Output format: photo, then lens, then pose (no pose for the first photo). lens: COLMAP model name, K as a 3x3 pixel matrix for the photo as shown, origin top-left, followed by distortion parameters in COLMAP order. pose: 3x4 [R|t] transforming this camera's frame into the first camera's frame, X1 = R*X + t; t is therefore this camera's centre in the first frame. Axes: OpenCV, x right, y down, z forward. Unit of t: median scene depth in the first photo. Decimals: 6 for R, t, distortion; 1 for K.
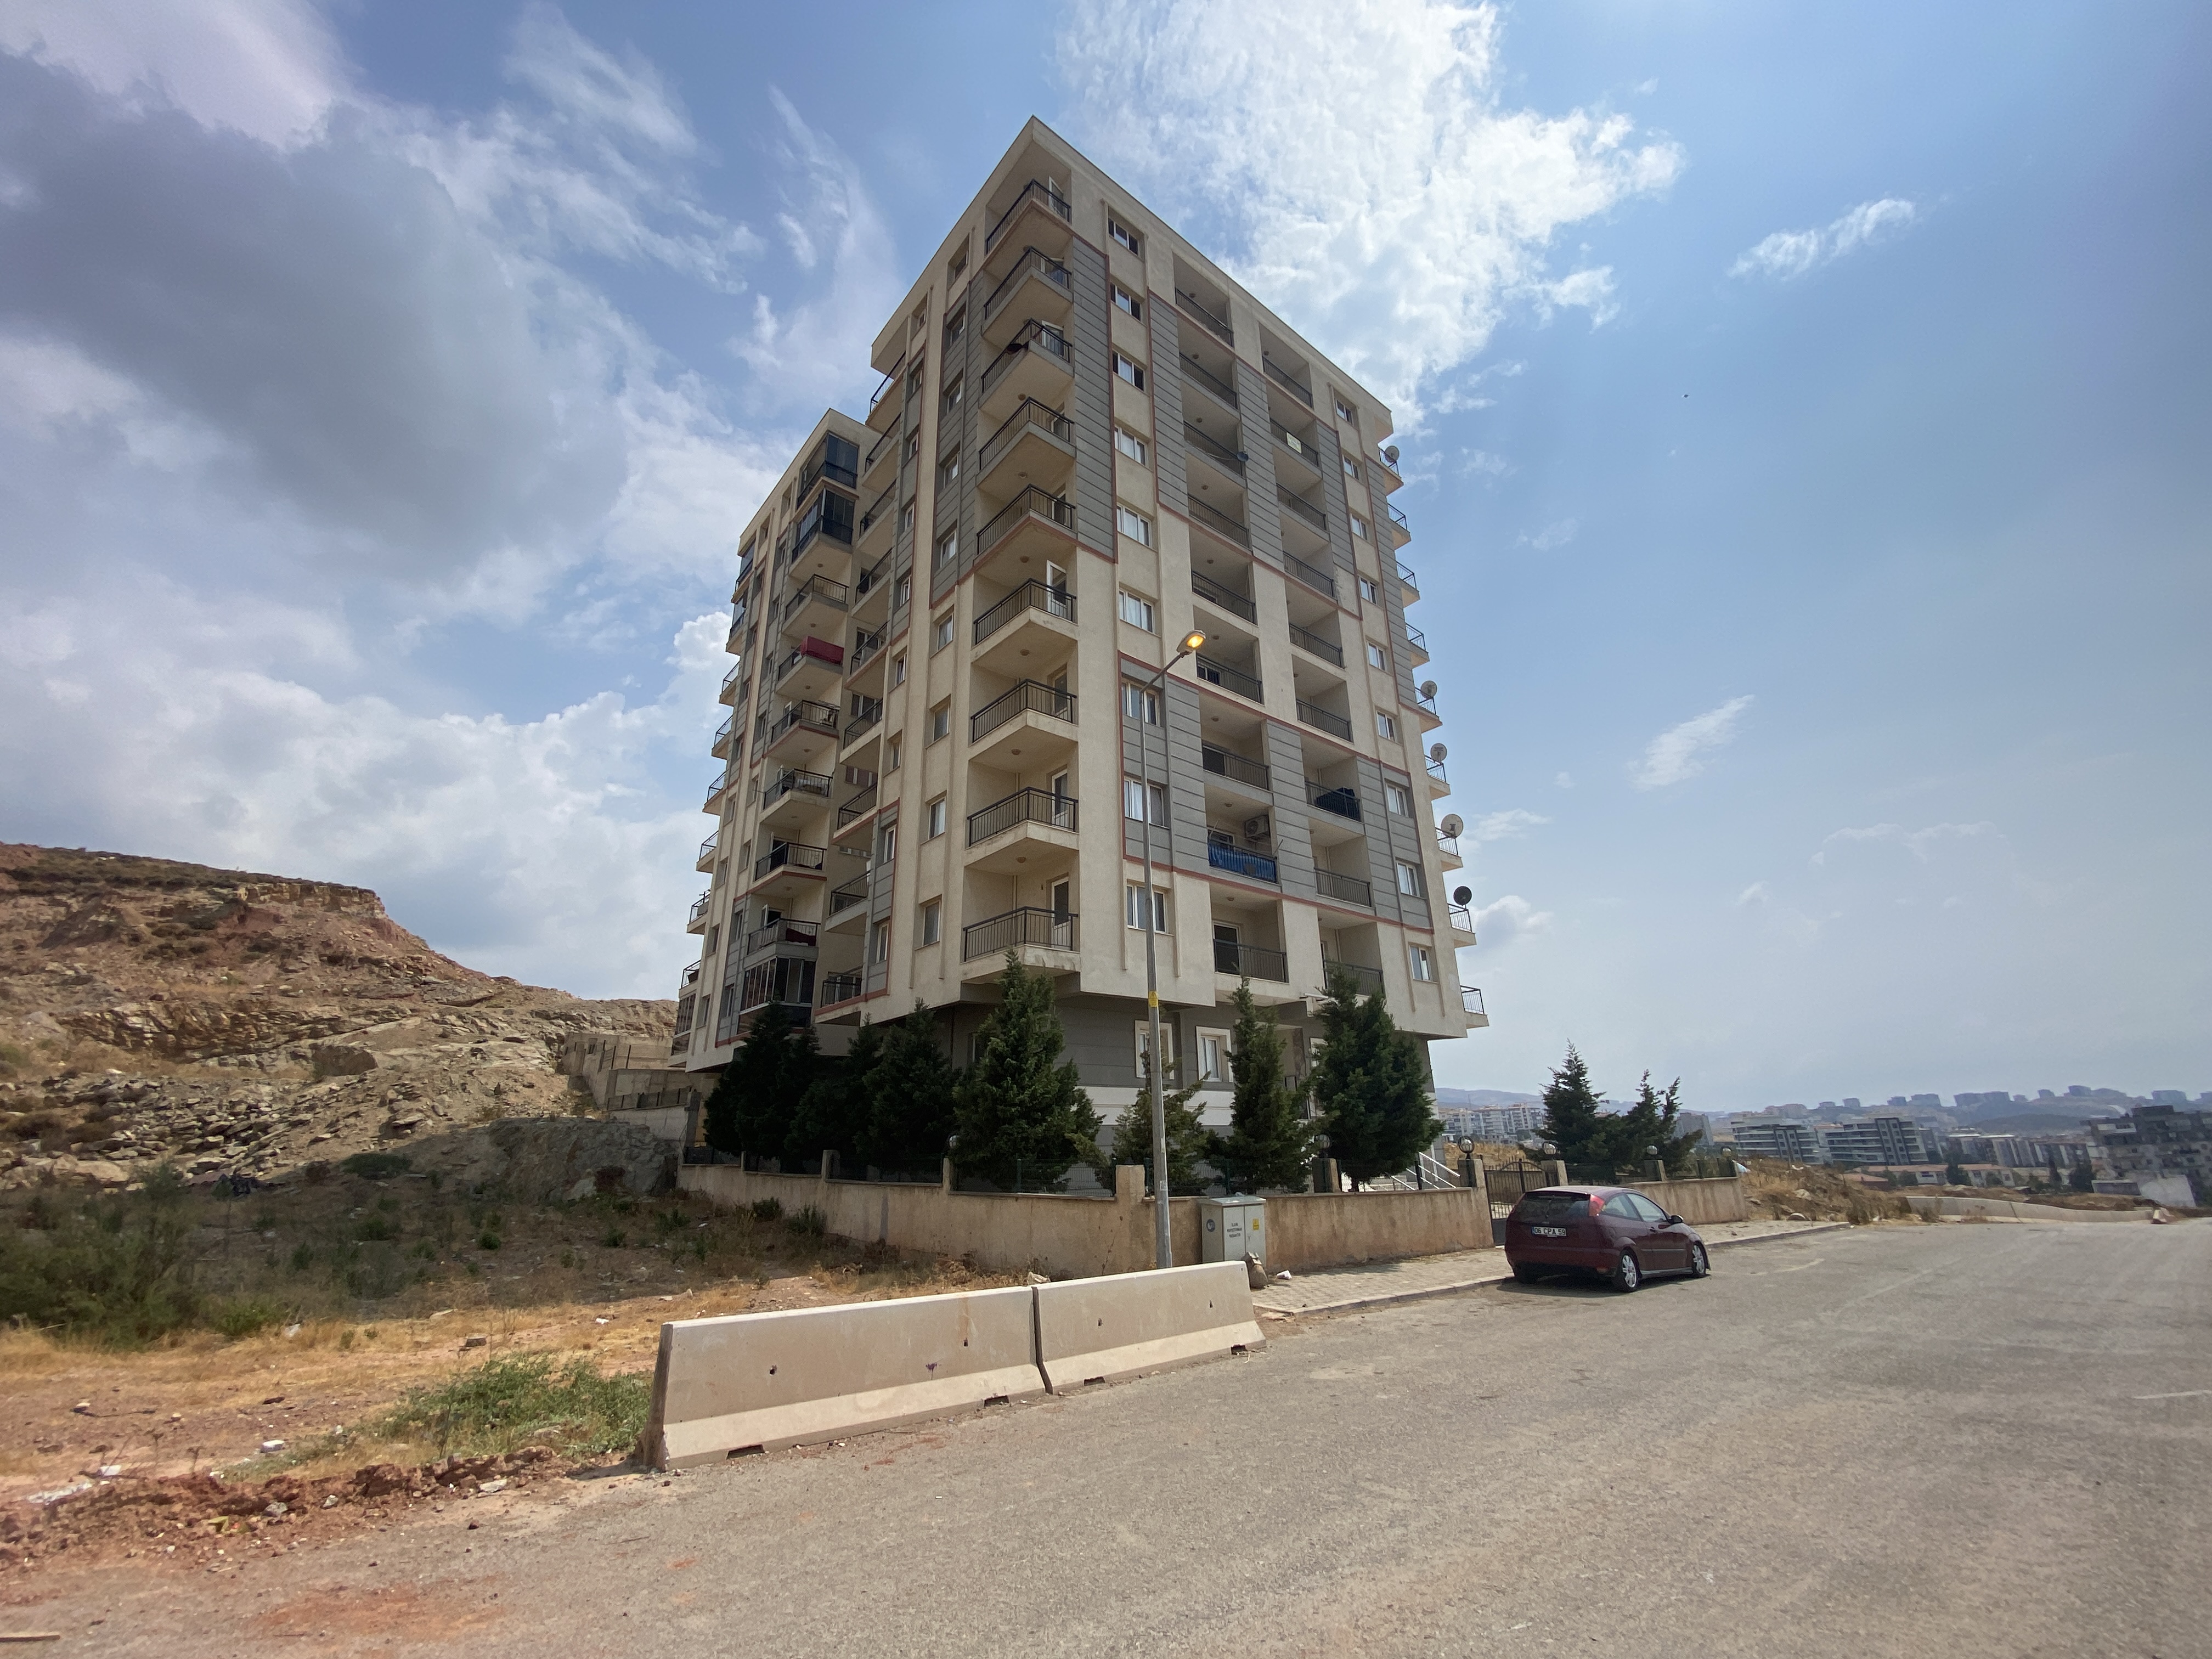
lens RADIAL K [[906.5, 0, 1090.8], [0, 906.5, 835.7], [0, 0, 1]] dist [0.017130, -0.019751]
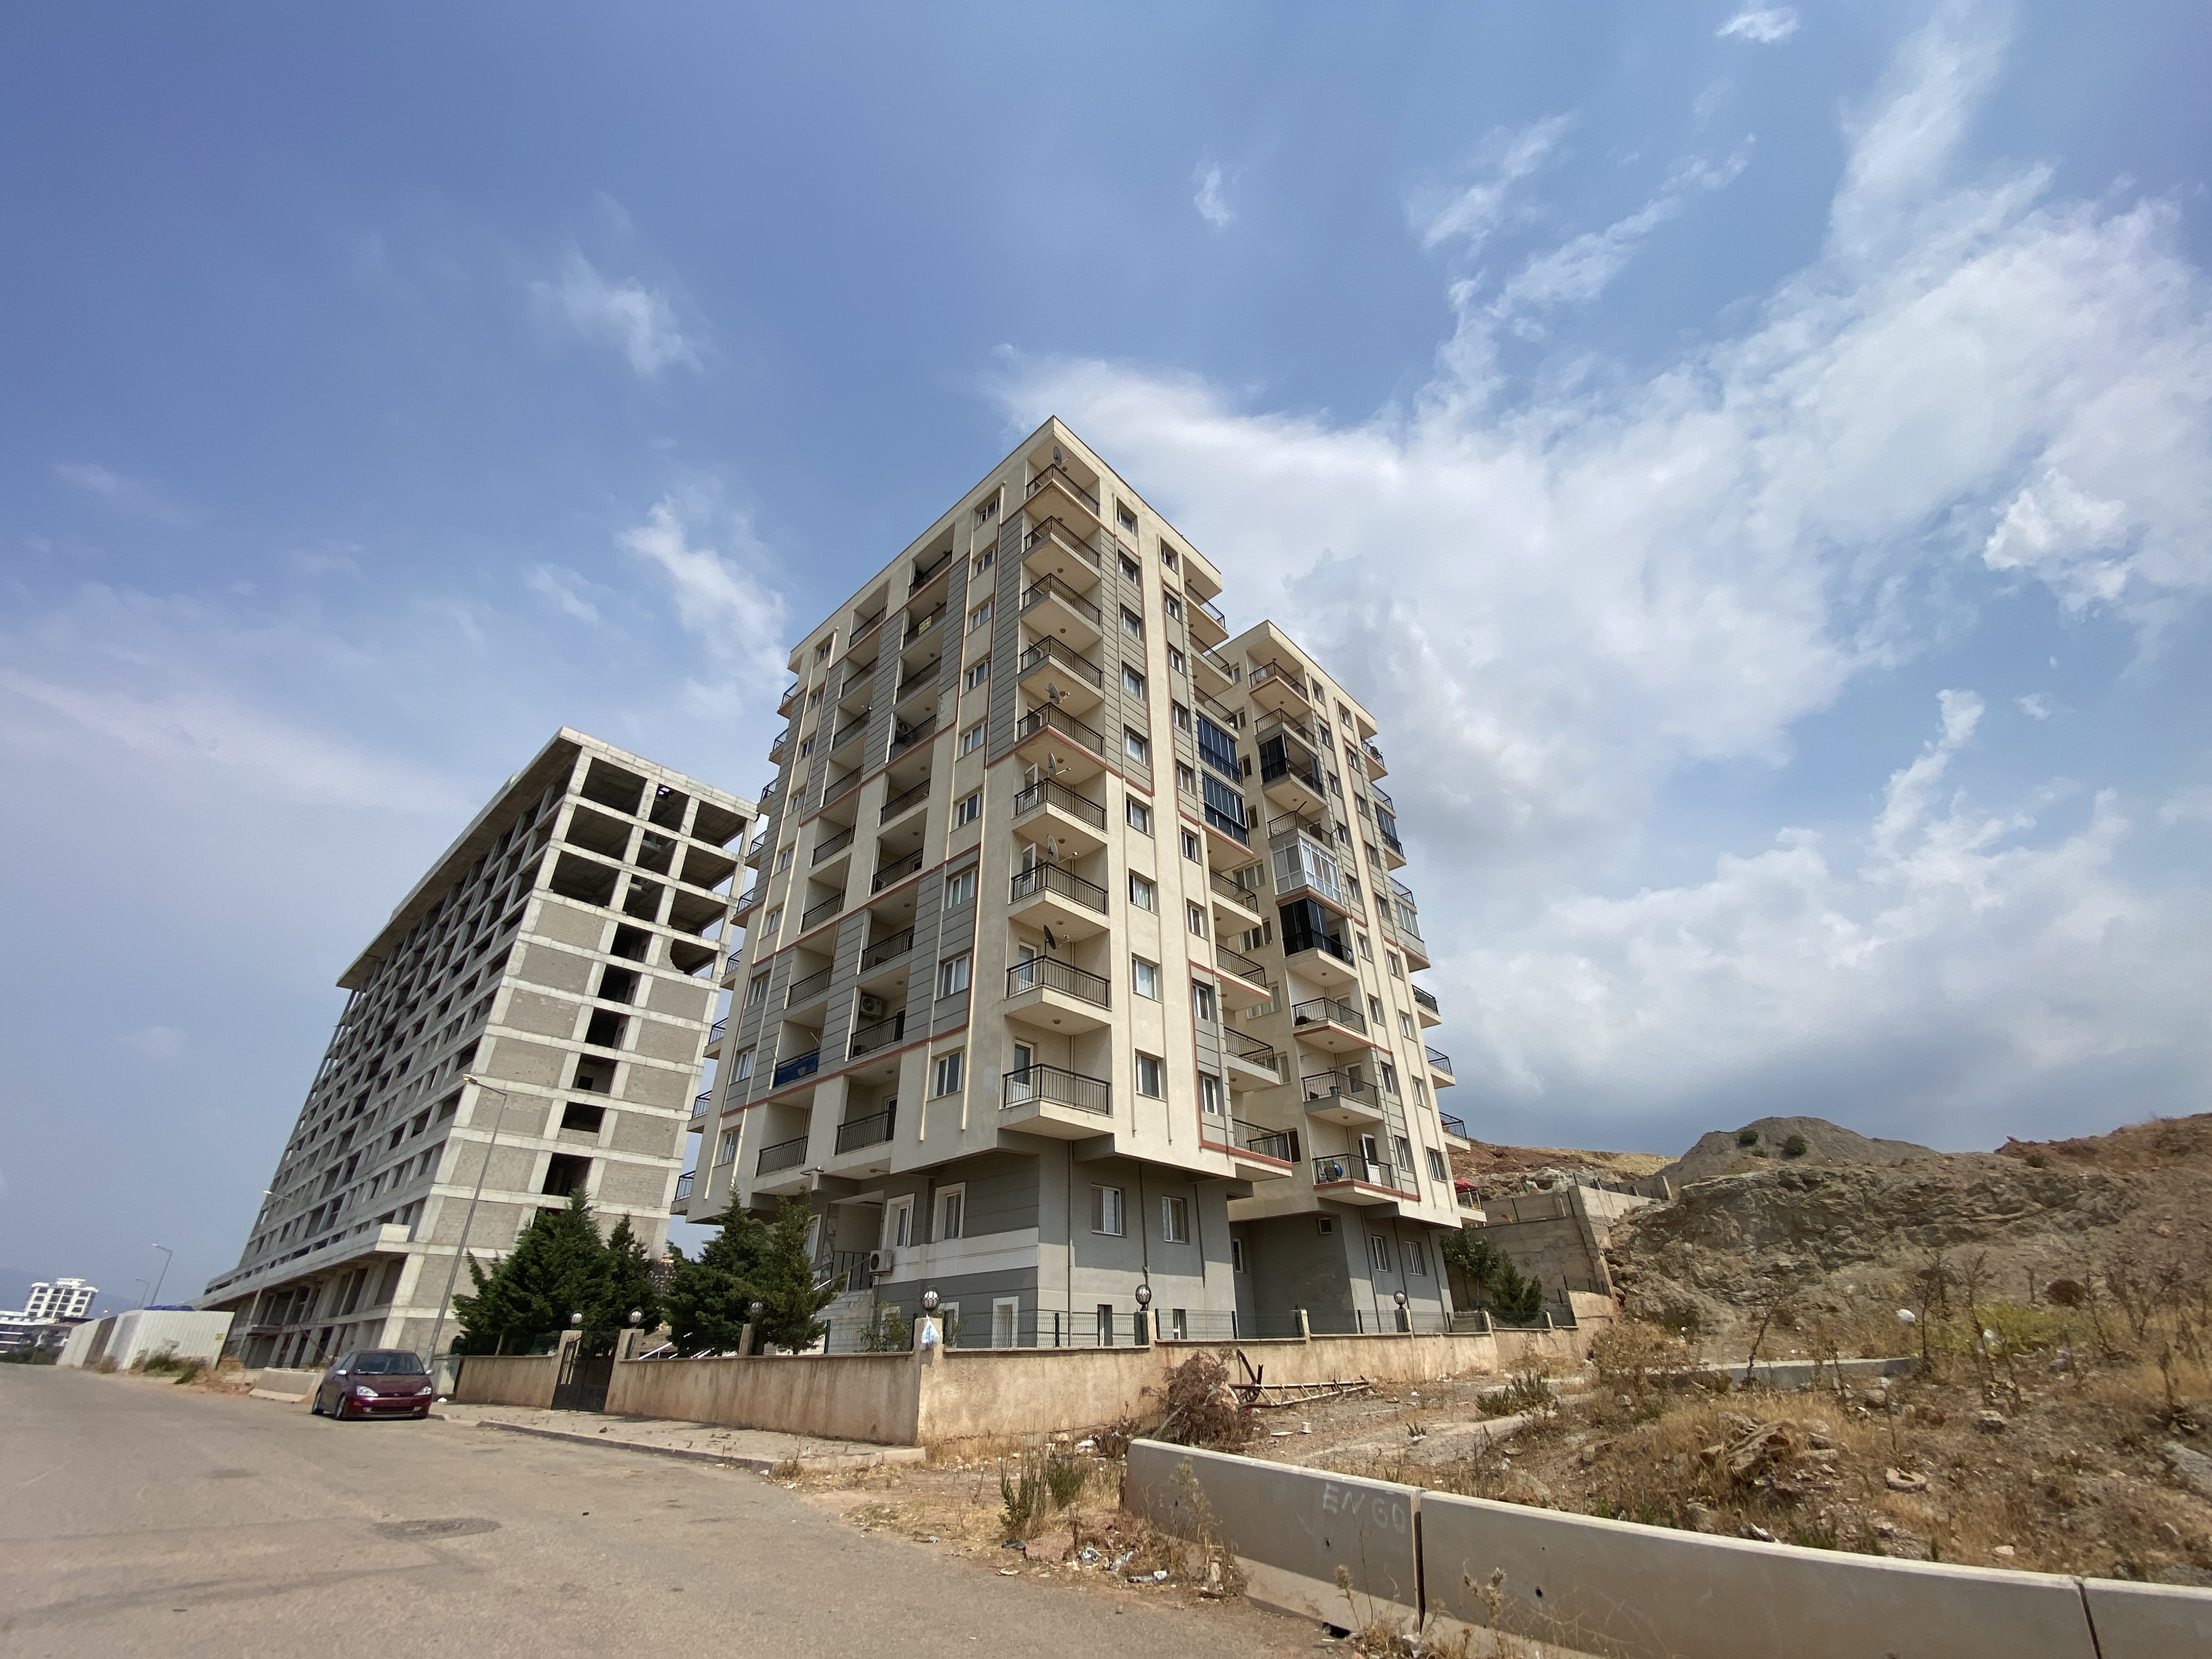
lens RADIAL K [[899.8, 0, 1113.7], [0, 899.8, 839.8], [0, 0, 1]] dist [0.017281, -0.017274]
pose [[0.142109, -0.483333, -0.863825, 0.587826], [0.343127, 0.842626, -0.415024, 0.172883], [0.928477, -0.237423, 0.285589, 0.466211]]
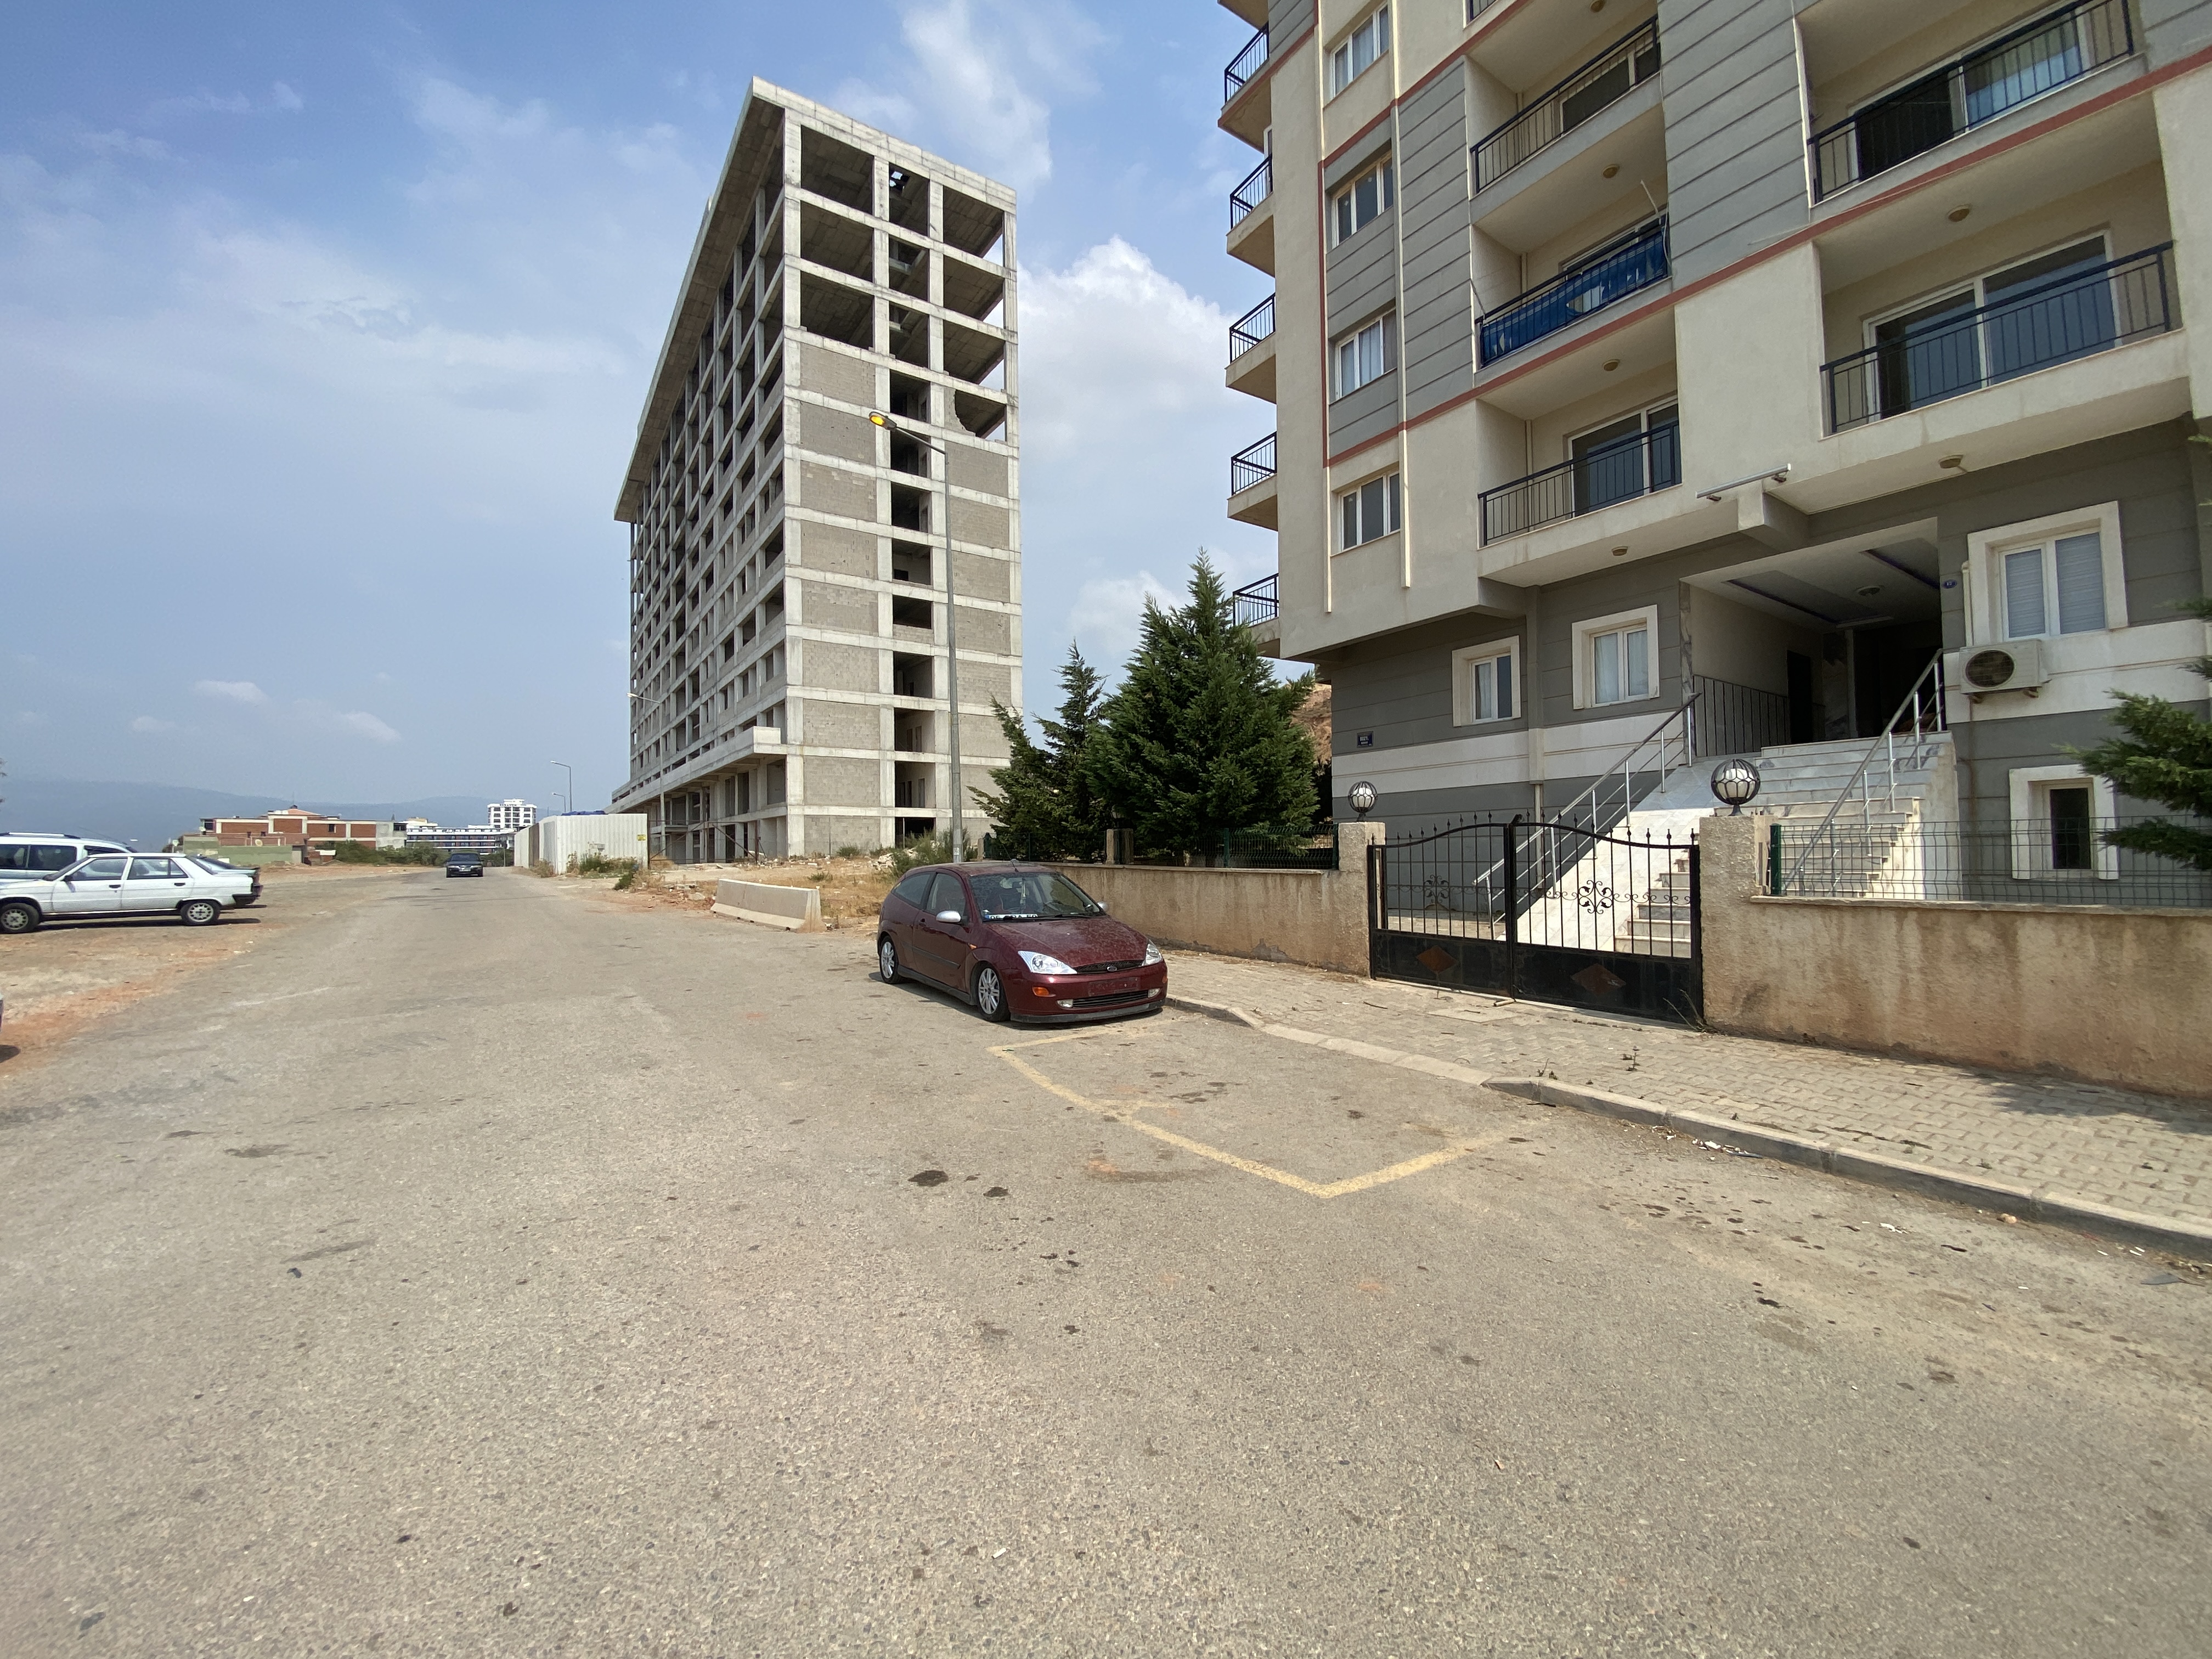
lens RADIAL K [[906.5, 0, 1090.8], [0, 906.5, 835.7], [0, 0, 1]] dist [0.017130, -0.019751]
pose [[-0.109092, -0.007298, -0.994005, 0.301851], [0.341819, 0.938716, -0.044407, 0.104592], [0.933412, -0.344614, -0.099912, 0.286219]]
